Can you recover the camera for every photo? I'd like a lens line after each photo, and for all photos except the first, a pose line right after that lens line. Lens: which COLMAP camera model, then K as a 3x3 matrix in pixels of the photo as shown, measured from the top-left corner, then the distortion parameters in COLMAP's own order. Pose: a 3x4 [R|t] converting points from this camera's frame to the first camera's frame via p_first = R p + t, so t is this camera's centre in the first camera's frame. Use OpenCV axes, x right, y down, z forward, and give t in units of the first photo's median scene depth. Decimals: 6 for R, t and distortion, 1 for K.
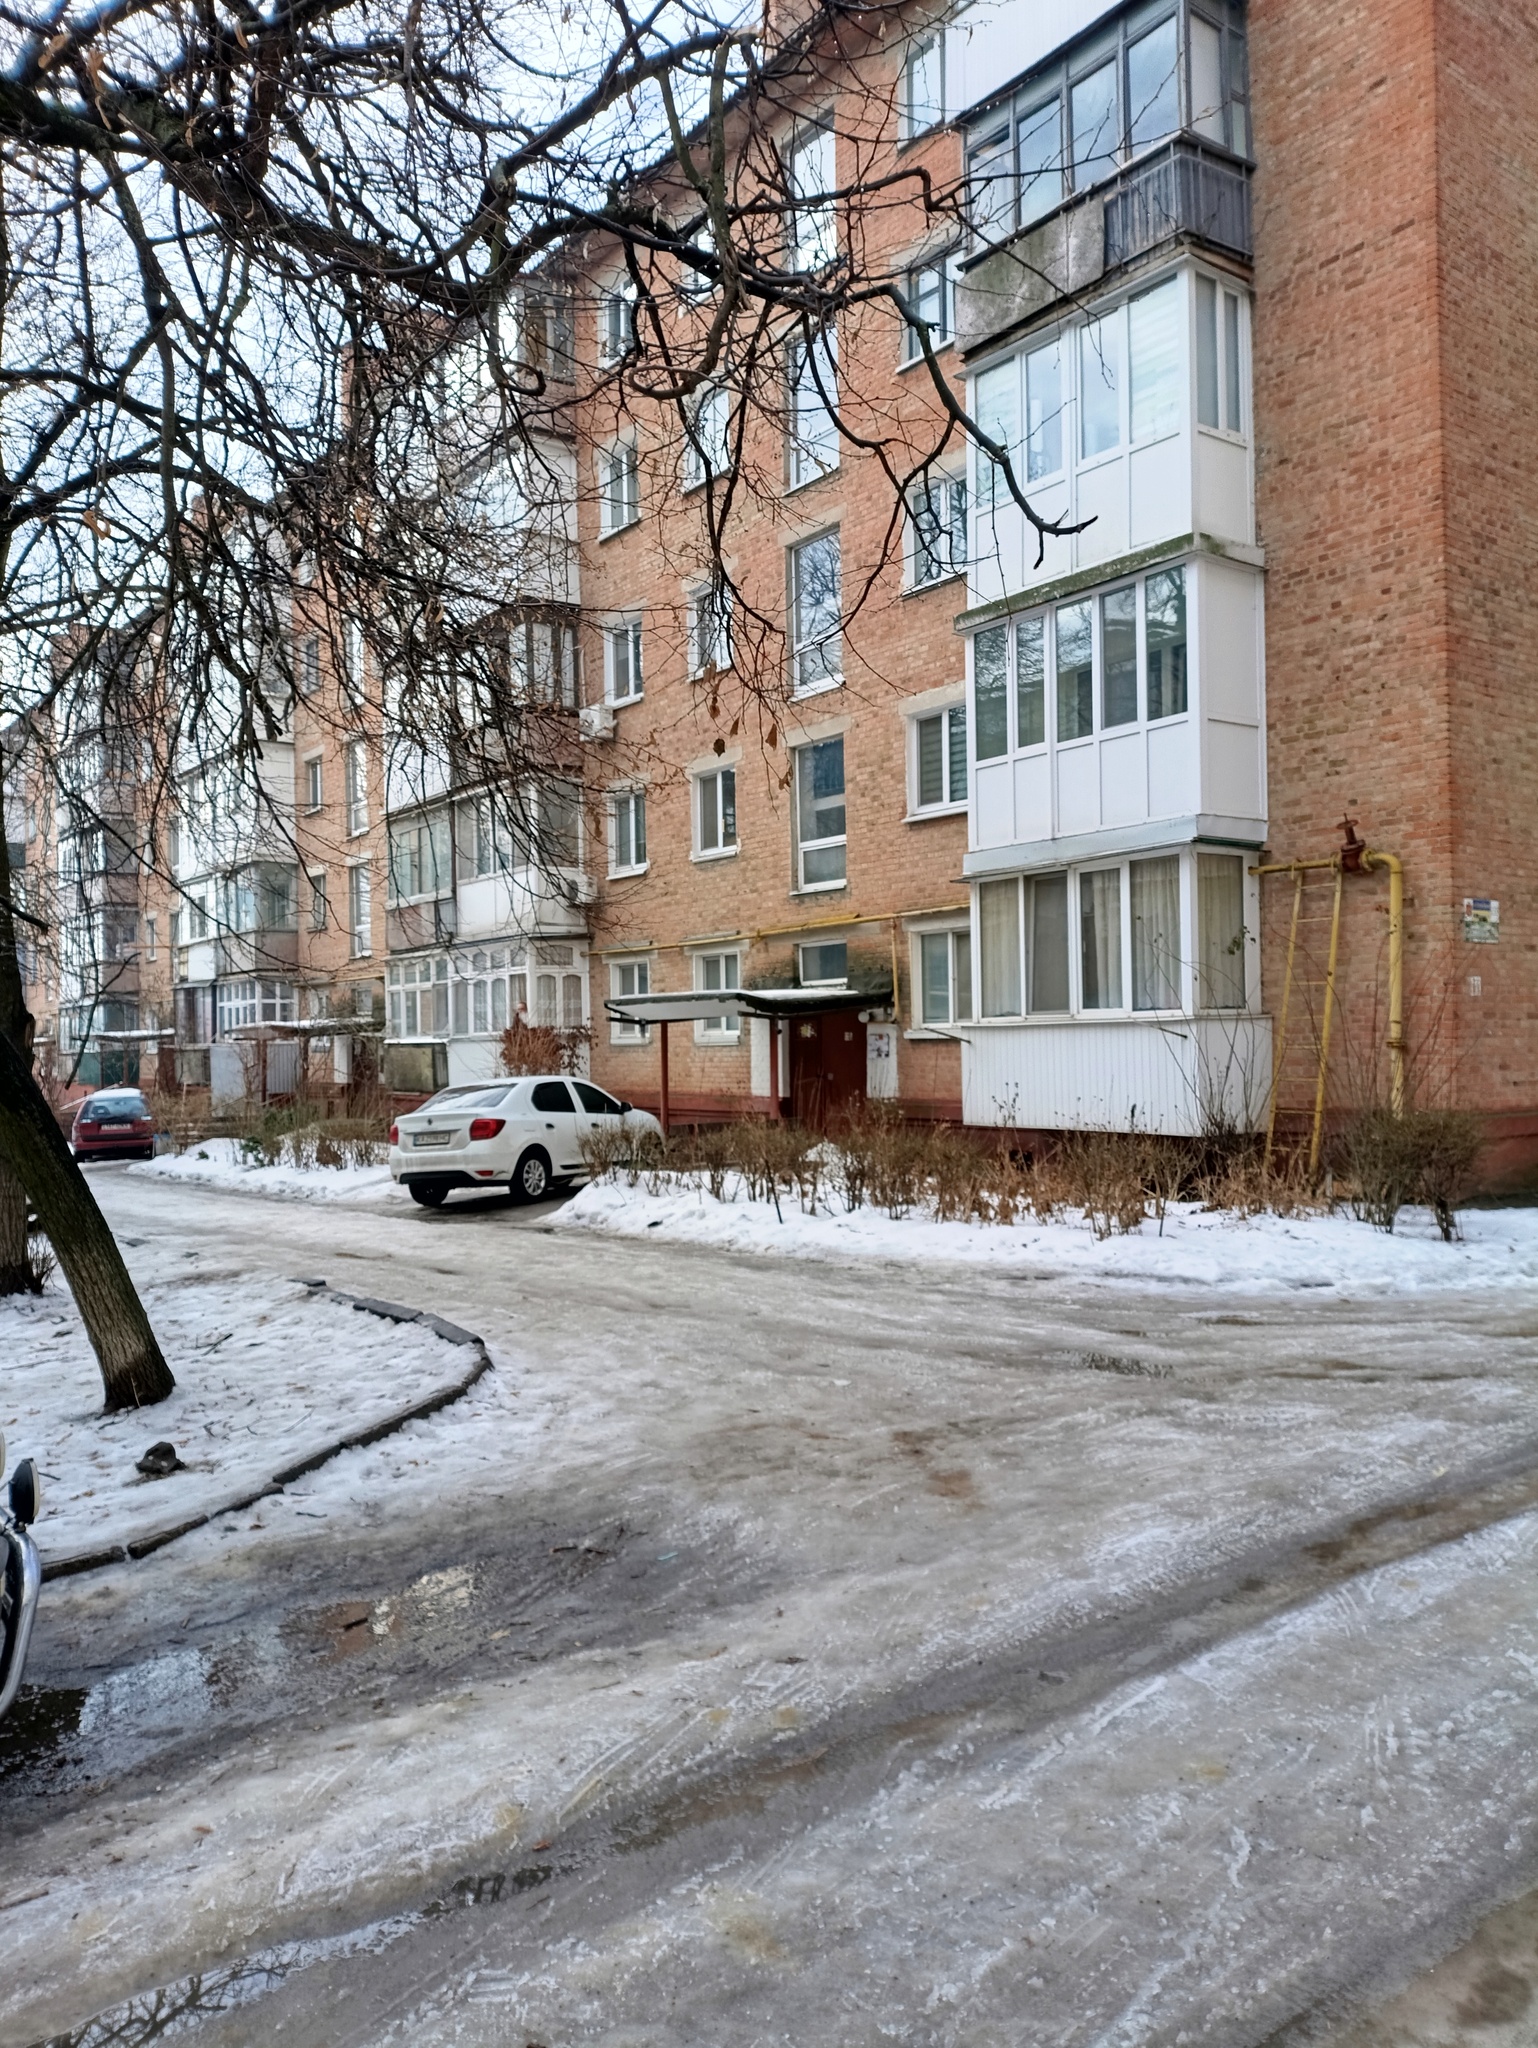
lens RADIAL K [[1509.7, 0, 769.0], [0, 1509.7, 1024.0], [0, 0, 1]] dist [0.094776, -0.128039]
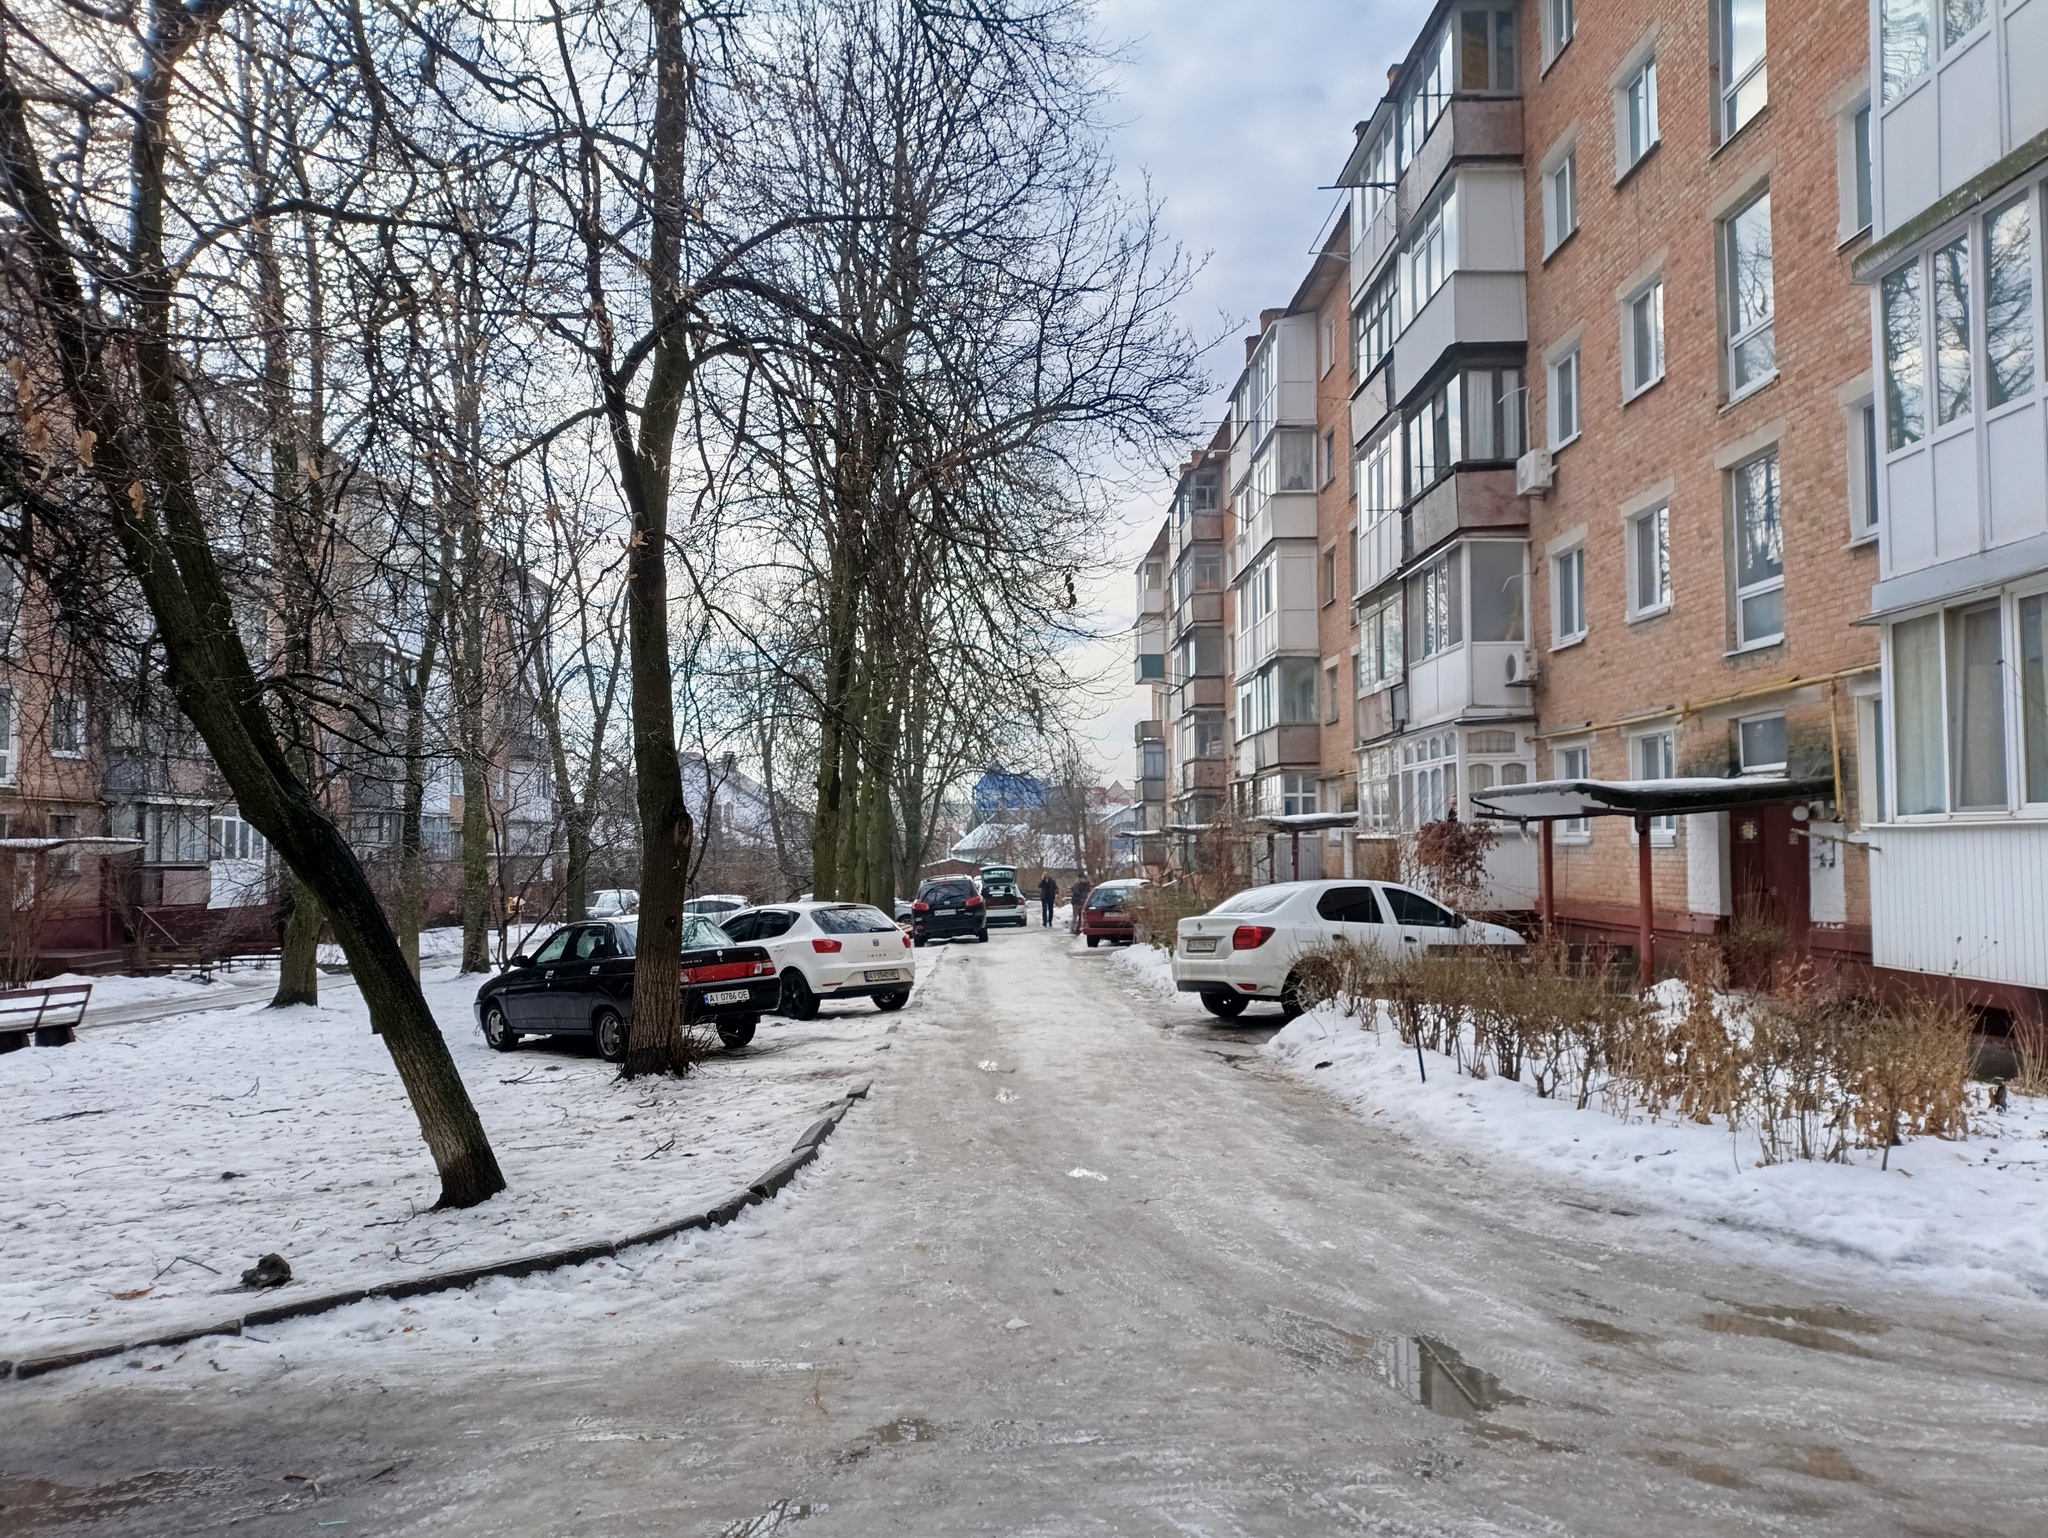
lens RADIAL K [[1509.7, 0, 1024.0], [0, 1509.7, 769.0], [0, 0, 1]] dist [0.094776, -0.128039]
pose [[0.814560, -0.015979, -0.579860, 0.224994], [-0.001766, 0.999548, -0.030025, -0.003531], [0.580077, 0.025481, 0.814163, 0.186352]]
